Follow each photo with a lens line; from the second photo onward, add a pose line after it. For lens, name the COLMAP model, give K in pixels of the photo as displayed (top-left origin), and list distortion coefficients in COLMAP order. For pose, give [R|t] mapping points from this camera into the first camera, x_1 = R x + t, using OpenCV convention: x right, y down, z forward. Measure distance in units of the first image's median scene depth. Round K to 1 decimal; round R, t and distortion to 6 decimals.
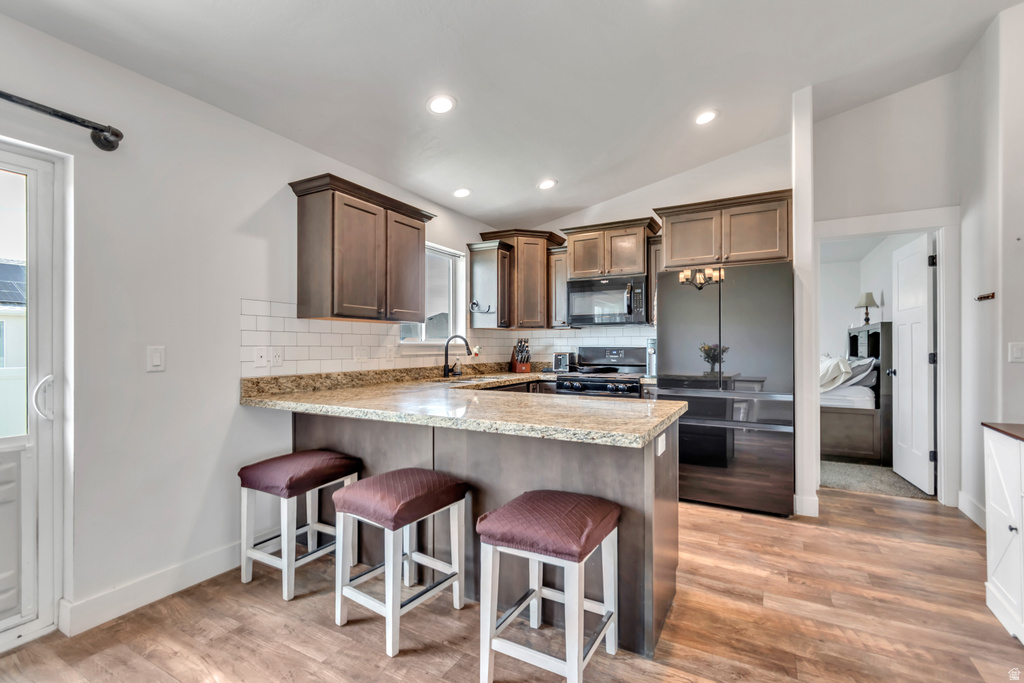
lens RADIAL K [[458.0, 0, 516.6], [0, 458.0, 343.8], [0, 0, 1]] dist [0.001327, -0.001407]
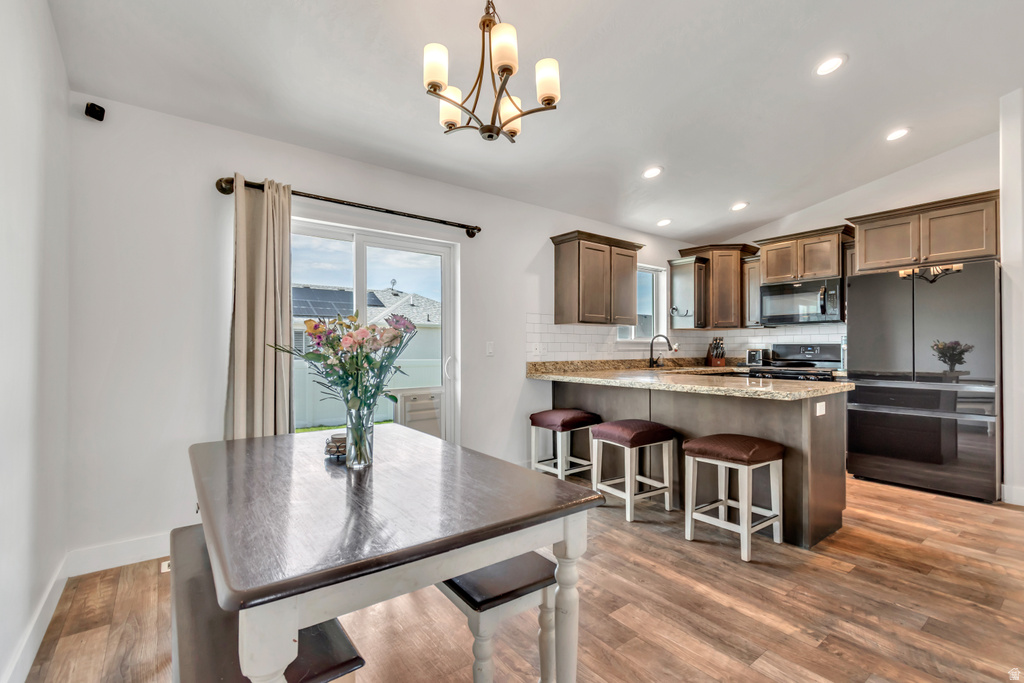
lens RADIAL K [[458.0, 0, 511.8], [0, 458.0, 345.2], [0, 0, 1]] dist [0.001327, -0.001407]
pose [[0.913384, -0.002859, -0.407088, 0.015868], [0.002383, 0.999996, -0.001676, 0.016918], [0.407091, 0.000561, 0.913387, -0.477291]]
